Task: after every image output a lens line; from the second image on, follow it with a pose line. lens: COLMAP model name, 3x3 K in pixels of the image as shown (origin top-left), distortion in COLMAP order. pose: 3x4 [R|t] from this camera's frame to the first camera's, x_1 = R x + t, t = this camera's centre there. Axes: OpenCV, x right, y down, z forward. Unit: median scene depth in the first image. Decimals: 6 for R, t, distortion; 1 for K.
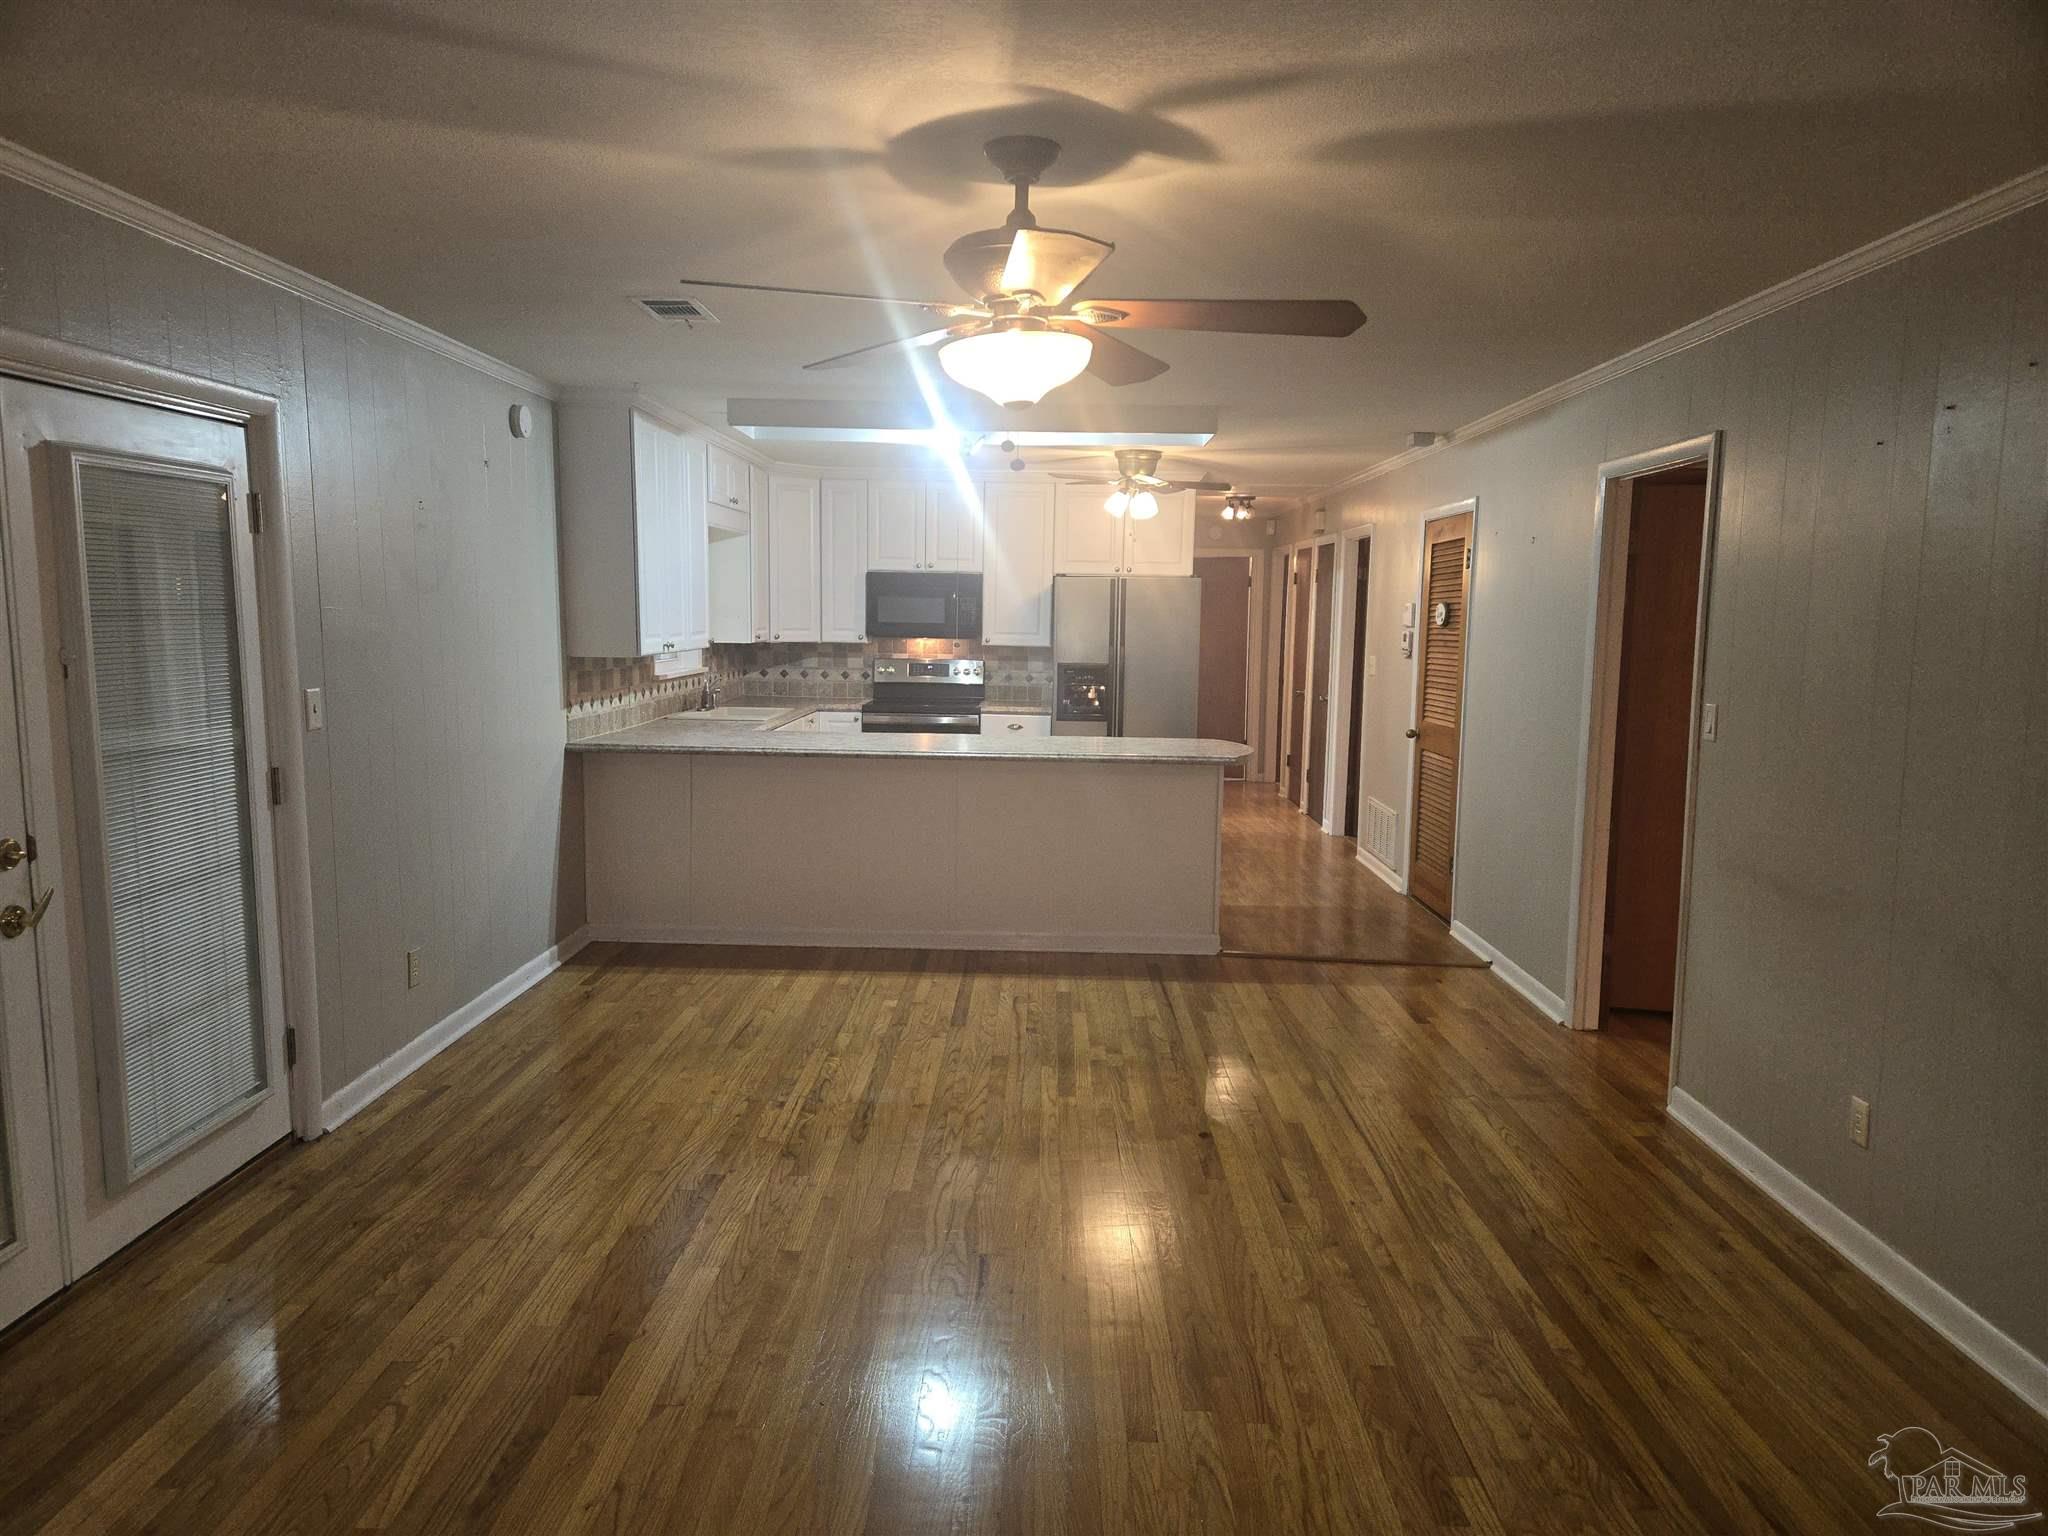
lens RADIAL K [[1356.5, 0, 1012.6], [0, 1356.5, 767.1], [0, 0, 1]] dist [0.090288, -0.000025]
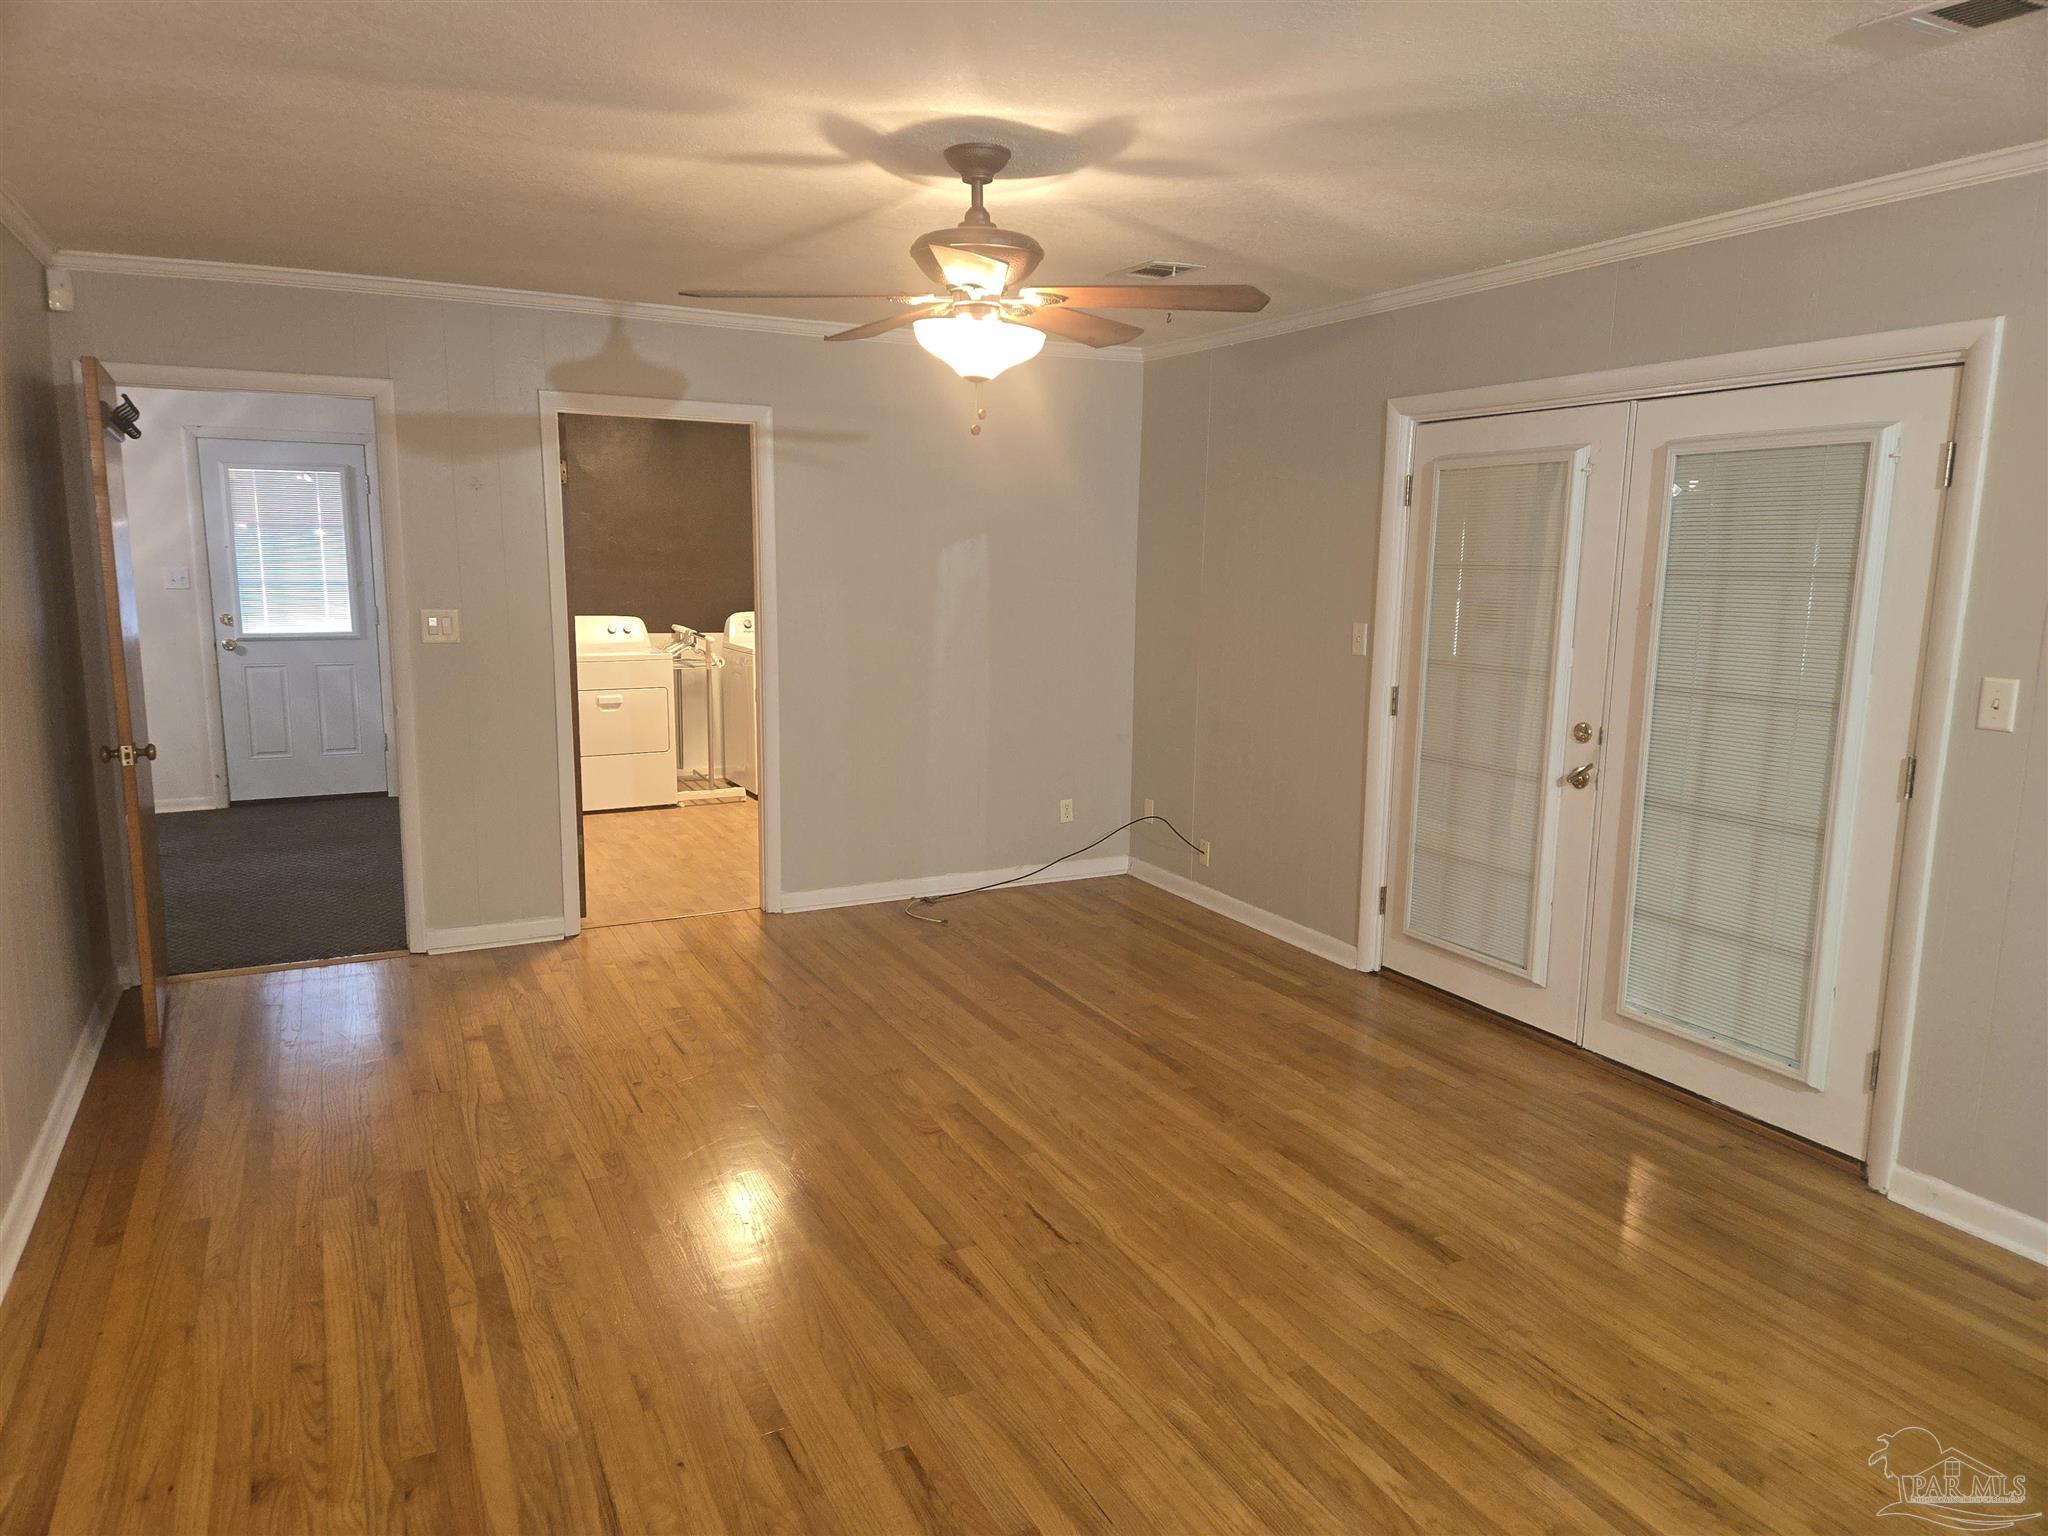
lens RADIAL K [[1356.5, 0, 1012.6], [0, 1356.5, 767.1], [0, 0, 1]] dist [0.090288, -0.000025]
pose [[-0.878858, 0.054006, -0.474017, 0.159385], [-0.081328, 0.962070, 0.260398, -0.073264], [0.470100, 0.267404, -0.841131, 0.607627]]
